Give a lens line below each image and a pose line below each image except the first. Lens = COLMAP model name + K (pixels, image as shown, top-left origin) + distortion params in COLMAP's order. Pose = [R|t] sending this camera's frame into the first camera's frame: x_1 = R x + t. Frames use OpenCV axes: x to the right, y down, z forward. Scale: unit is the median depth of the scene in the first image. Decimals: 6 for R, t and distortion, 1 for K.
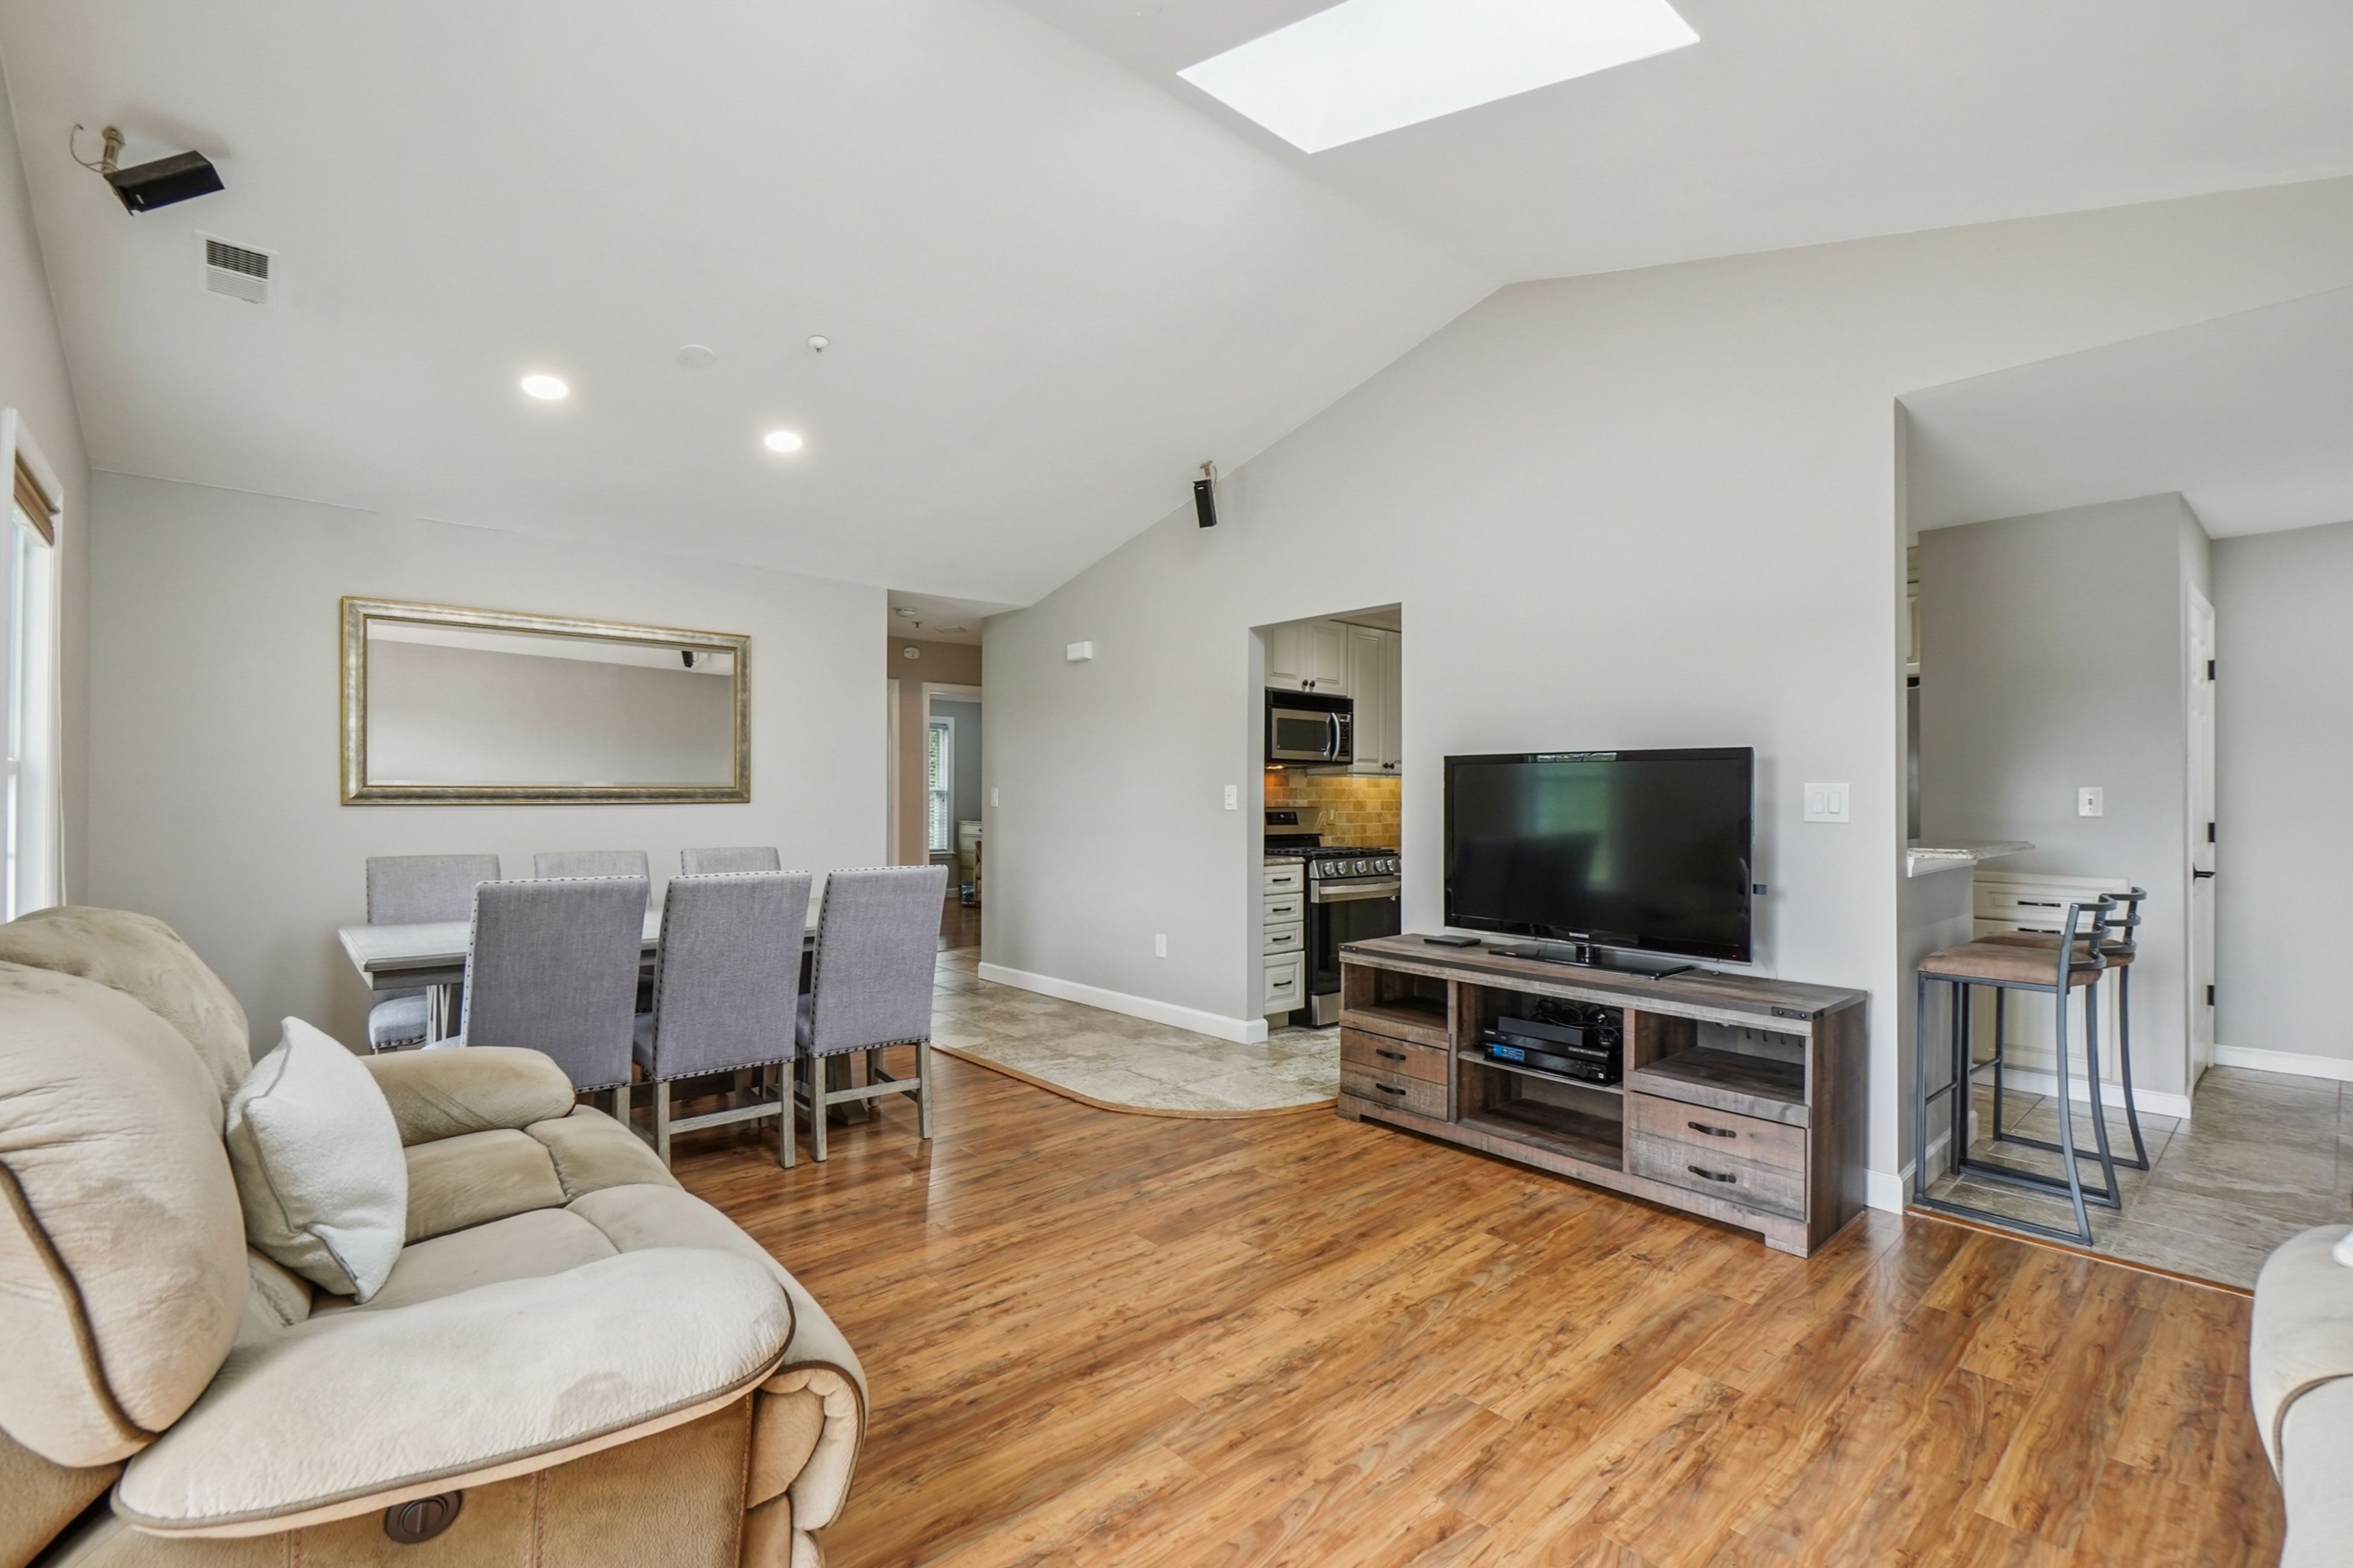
lens RADIAL K [[1030.2, 0, 1158.4], [0, 1030.2, 786.6], [0, 0, 1]] dist [-0.000943, -0.001688]
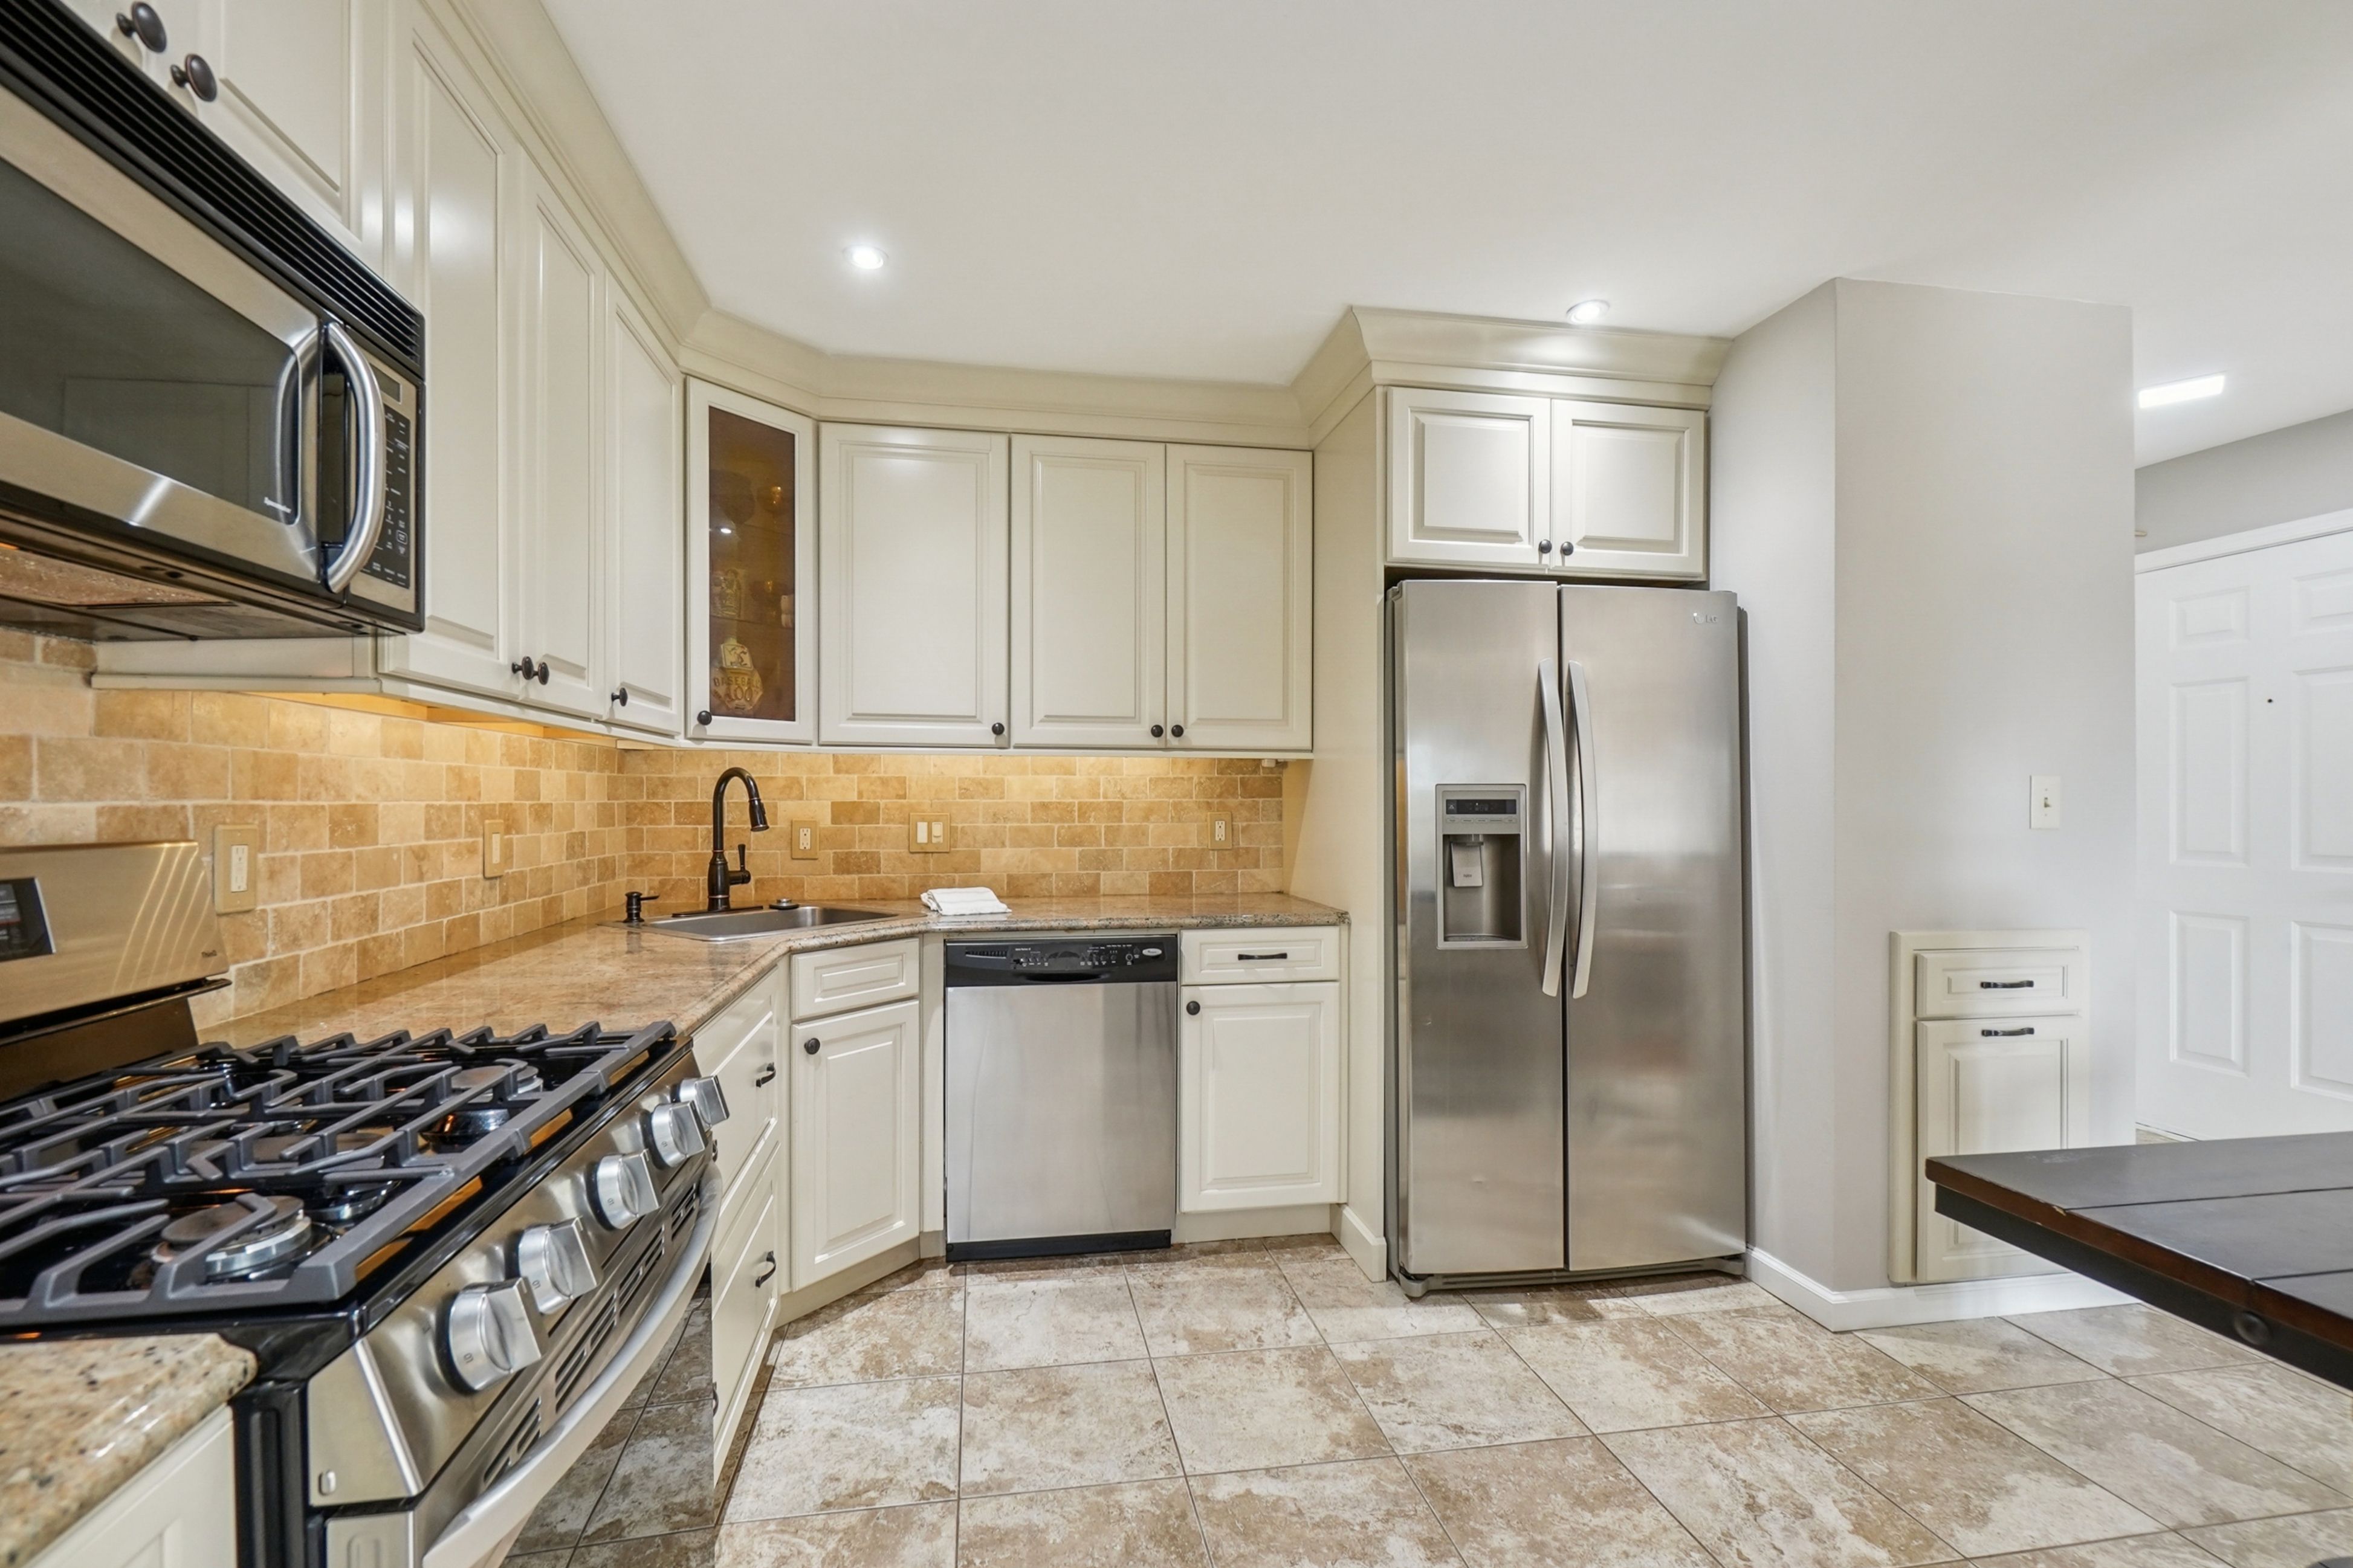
lens RADIAL K [[1037.3, 0, 1154.7], [0, 1037.3, 802.4], [0, 0, 1]] dist [-0.005254, -0.000942]
pose [[0.526194, -0.001452, 0.850363, 0.184181], [-0.010191, 0.999916, 0.008014, 0.020060], [-0.850303, -0.012883, 0.526135, 1.590826]]
